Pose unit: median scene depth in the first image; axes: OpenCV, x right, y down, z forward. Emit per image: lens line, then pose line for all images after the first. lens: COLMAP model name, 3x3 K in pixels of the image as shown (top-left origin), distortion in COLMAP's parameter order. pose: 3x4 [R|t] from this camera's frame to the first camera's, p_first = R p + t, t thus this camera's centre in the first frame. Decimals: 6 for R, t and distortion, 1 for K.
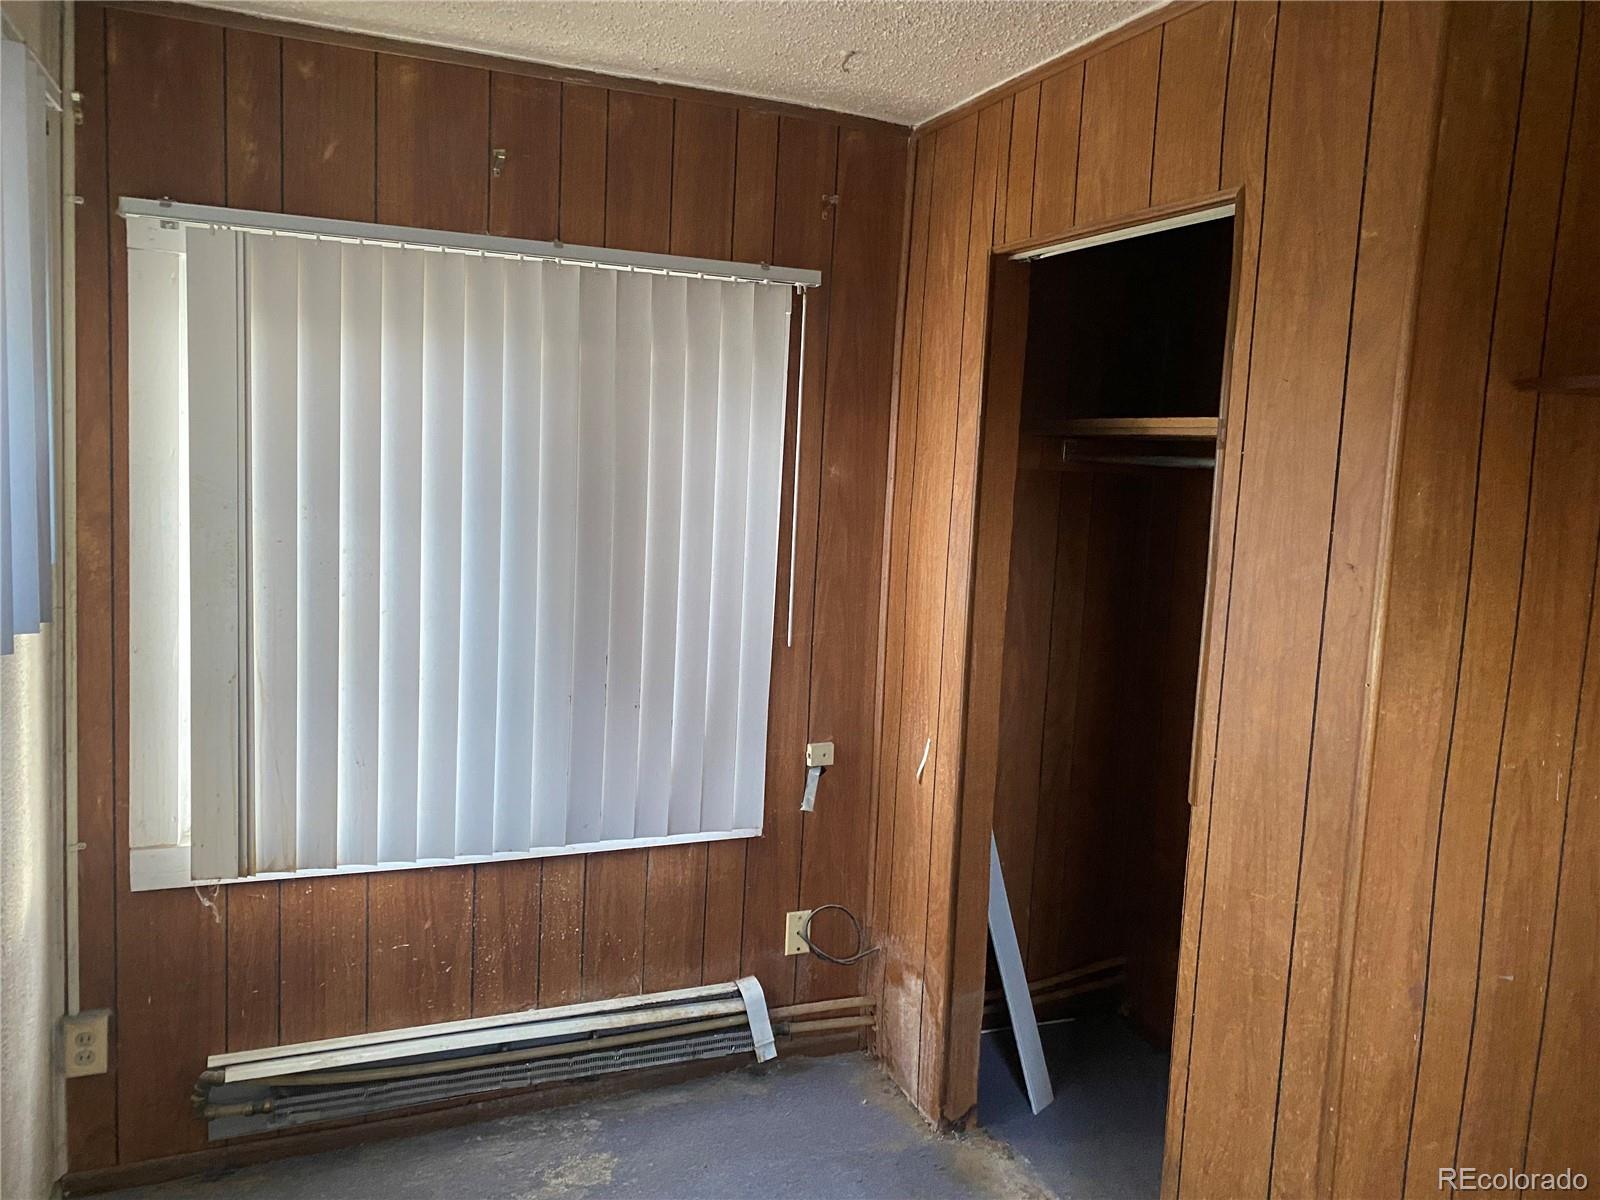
lens RADIAL K [[1216.8, 0, 800.8], [0, 1216.8, 612.1], [0, 0, 1]] dist [0.033296, -0.022737]
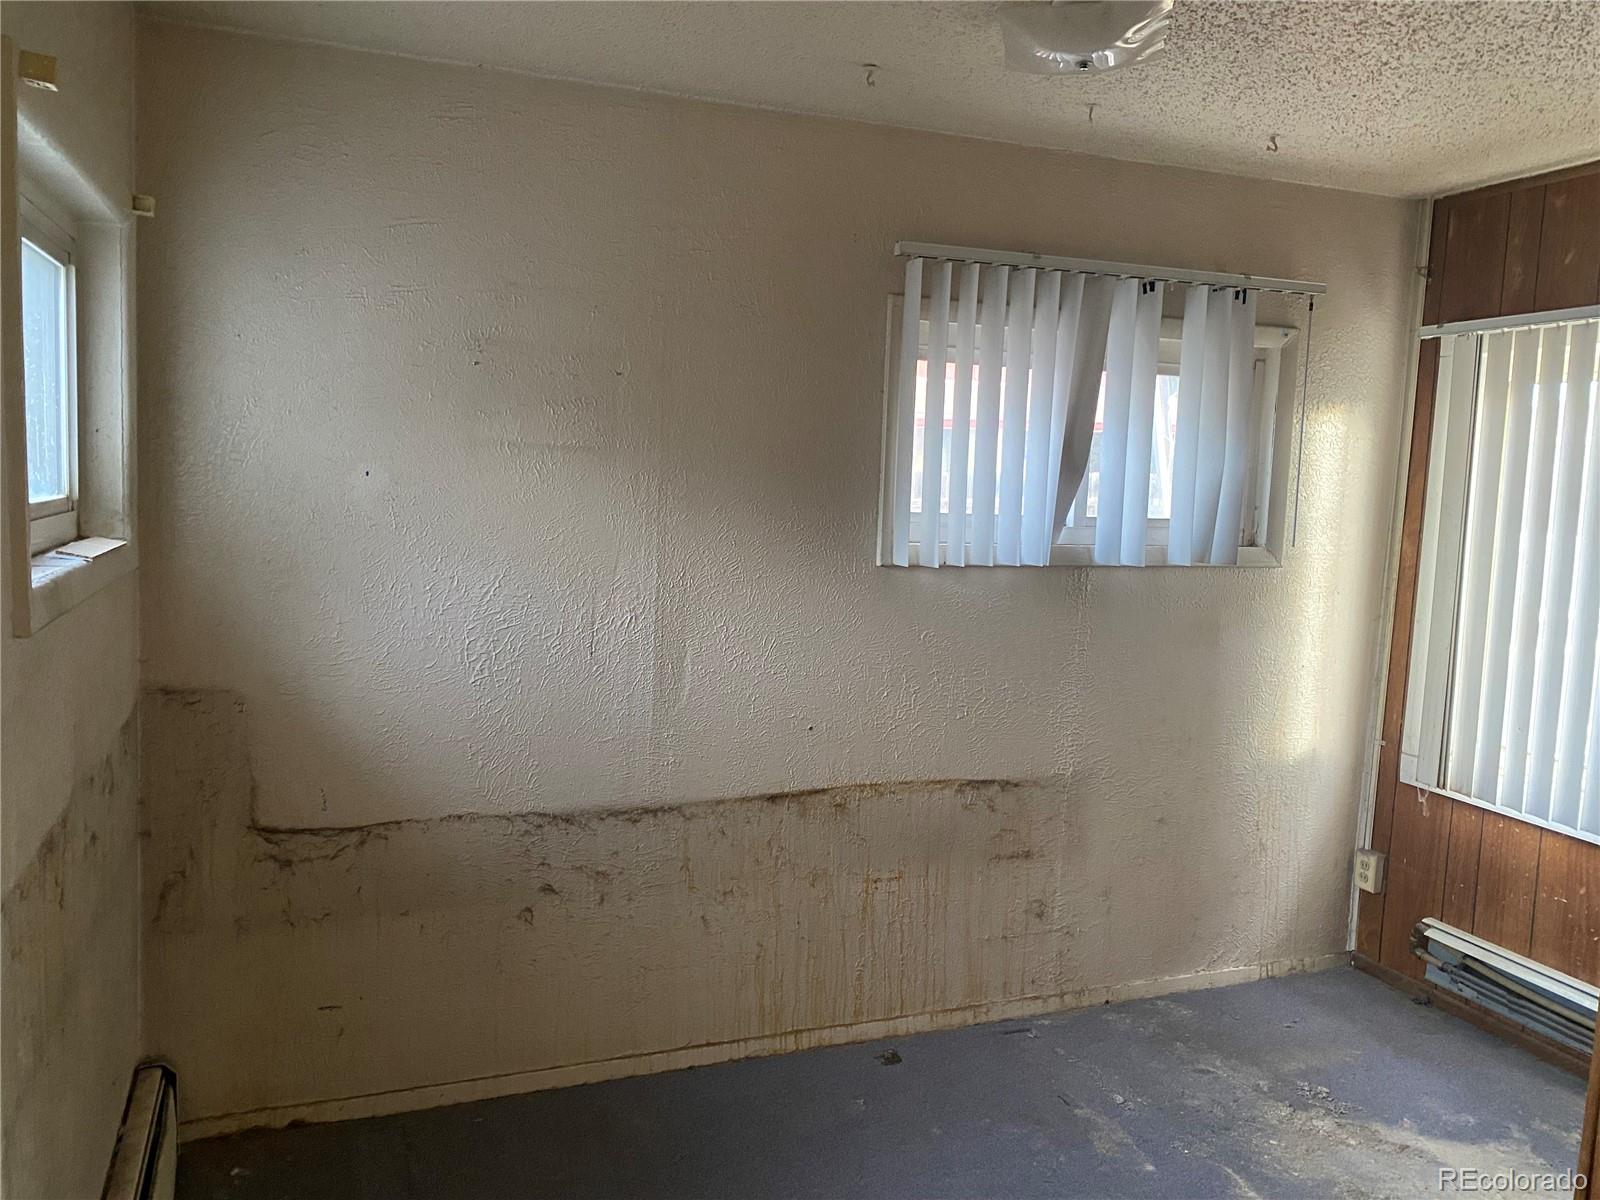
lens RADIAL K [[1216.8, 0, 799.7], [0, 1216.8, 591.4], [0, 0, 1]] dist [0.033296, -0.022737]
pose [[-0.029880, 0.064104, -0.997496, 0.913416], [-0.142182, 0.987521, 0.067722, 0.000381], [0.989389, 0.143850, -0.020392, 0.258342]]
